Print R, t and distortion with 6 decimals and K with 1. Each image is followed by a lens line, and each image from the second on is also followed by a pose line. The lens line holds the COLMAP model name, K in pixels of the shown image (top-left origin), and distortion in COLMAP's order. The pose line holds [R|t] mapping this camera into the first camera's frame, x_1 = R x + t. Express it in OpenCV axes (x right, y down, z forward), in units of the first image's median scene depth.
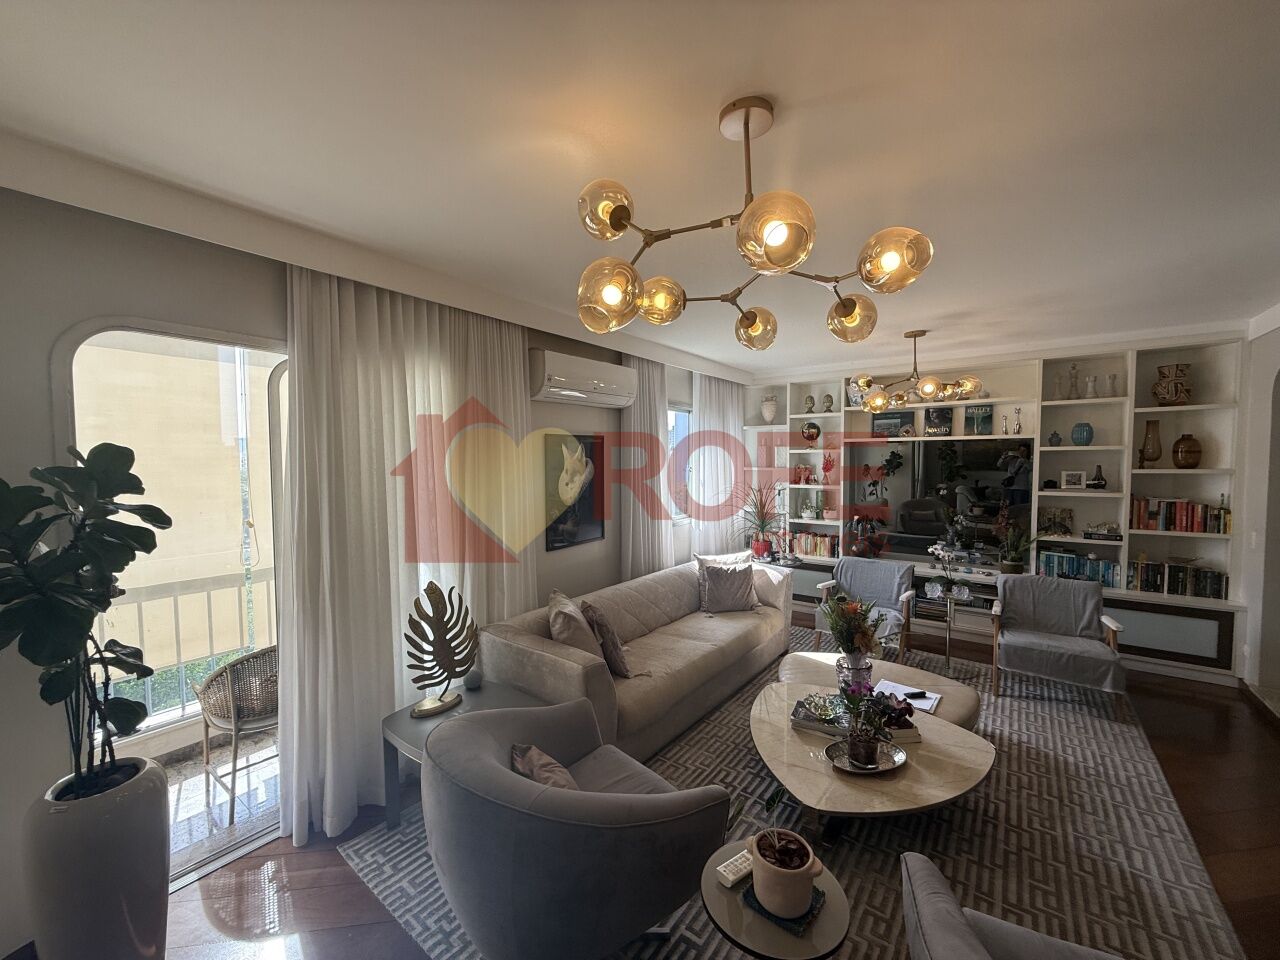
lens RADIAL K [[506.9, 0, 636.3], [0, 506.9, 482.4], [0, 0, 1]] dist [-0.000403, 0.000248]
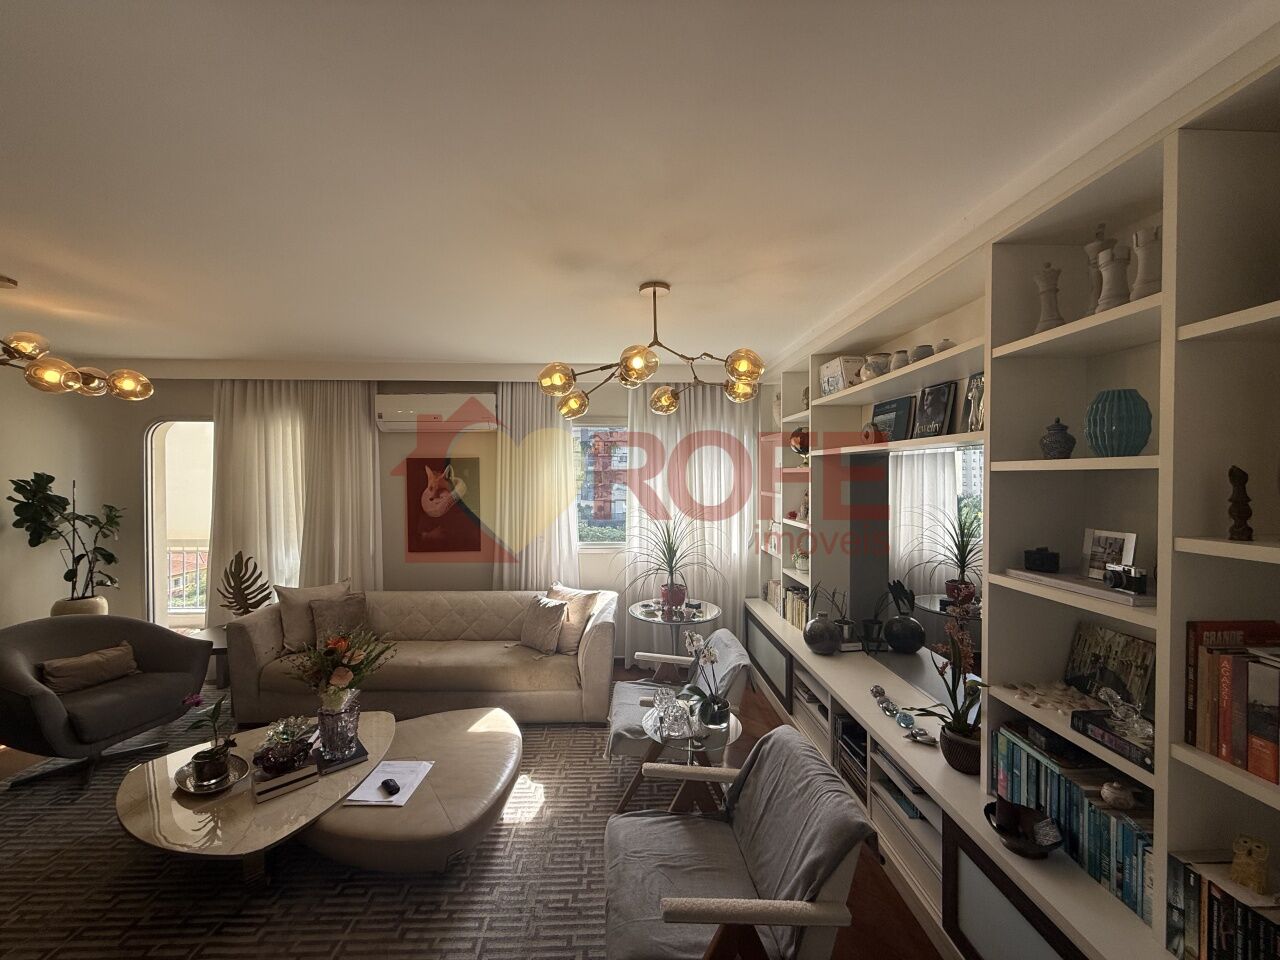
lens RADIAL K [[506.9, 0, 634.1], [0, 506.9, 479.8], [0, 0, 1]] dist [-0.000403, 0.000248]
pose [[0.621523, 0.014240, -0.783266, 1.108443], [-0.039263, 0.999144, -0.012991, -0.046165], [0.782411, 0.038828, 0.621550, 0.632786]]
